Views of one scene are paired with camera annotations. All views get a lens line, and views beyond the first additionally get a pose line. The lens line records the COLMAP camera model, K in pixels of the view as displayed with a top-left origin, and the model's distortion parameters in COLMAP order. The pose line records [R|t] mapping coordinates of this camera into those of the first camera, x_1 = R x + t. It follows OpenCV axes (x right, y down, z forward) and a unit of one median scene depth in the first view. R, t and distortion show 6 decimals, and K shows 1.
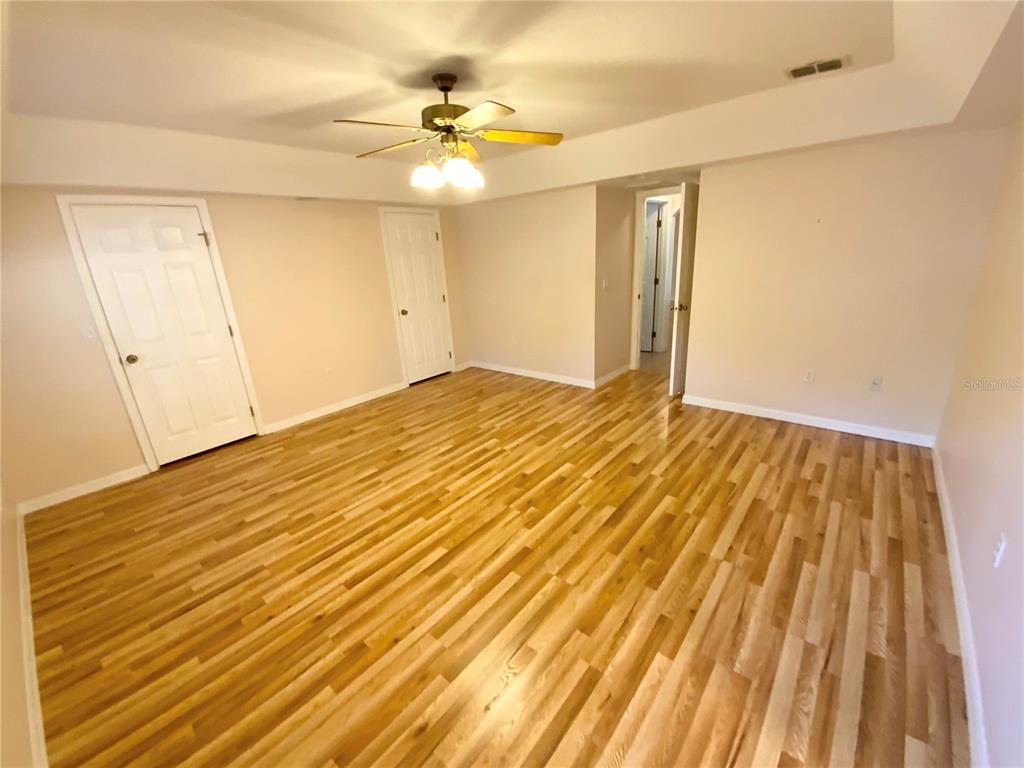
lens RADIAL K [[410.8, 0, 512.0], [0, 410.8, 384.0], [0, 0, 1]] dist [-0.036819, -0.000625]
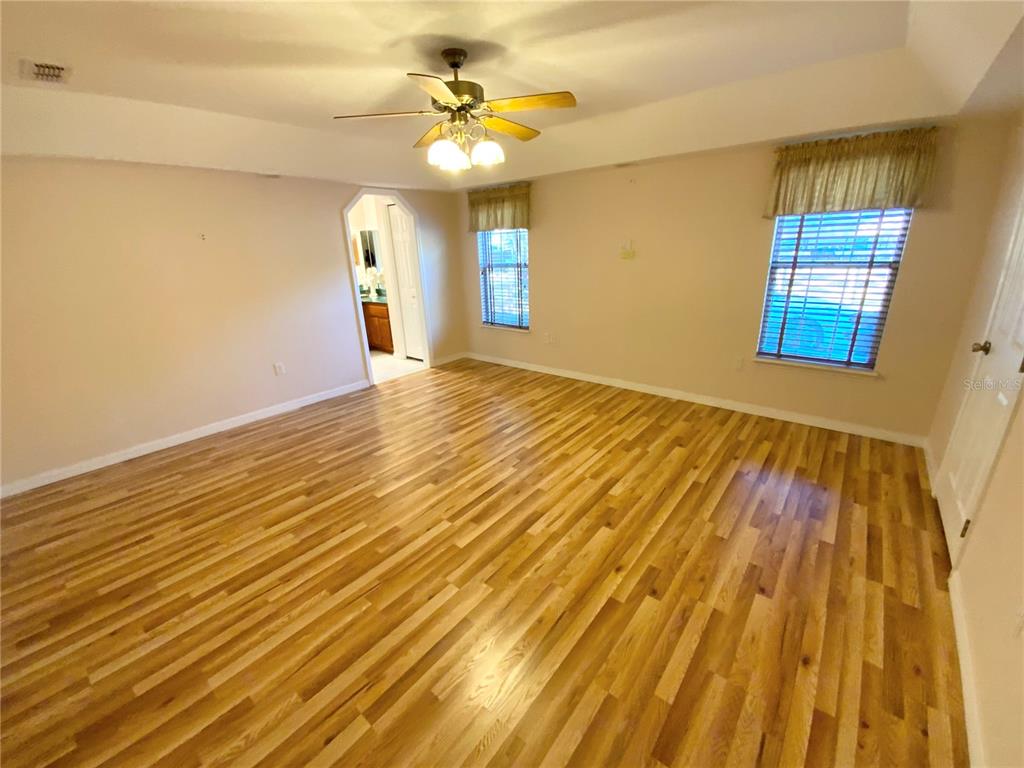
lens RADIAL K [[410.8, 0, 512.0], [0, 410.8, 384.0], [0, 0, 1]] dist [-0.036819, -0.000625]
pose [[-0.996697, 0.080211, 0.012736, -0.194659], [0.072246, 0.804007, 0.590215, -0.552019], [0.037102, 0.589185, -0.807146, 1.825334]]
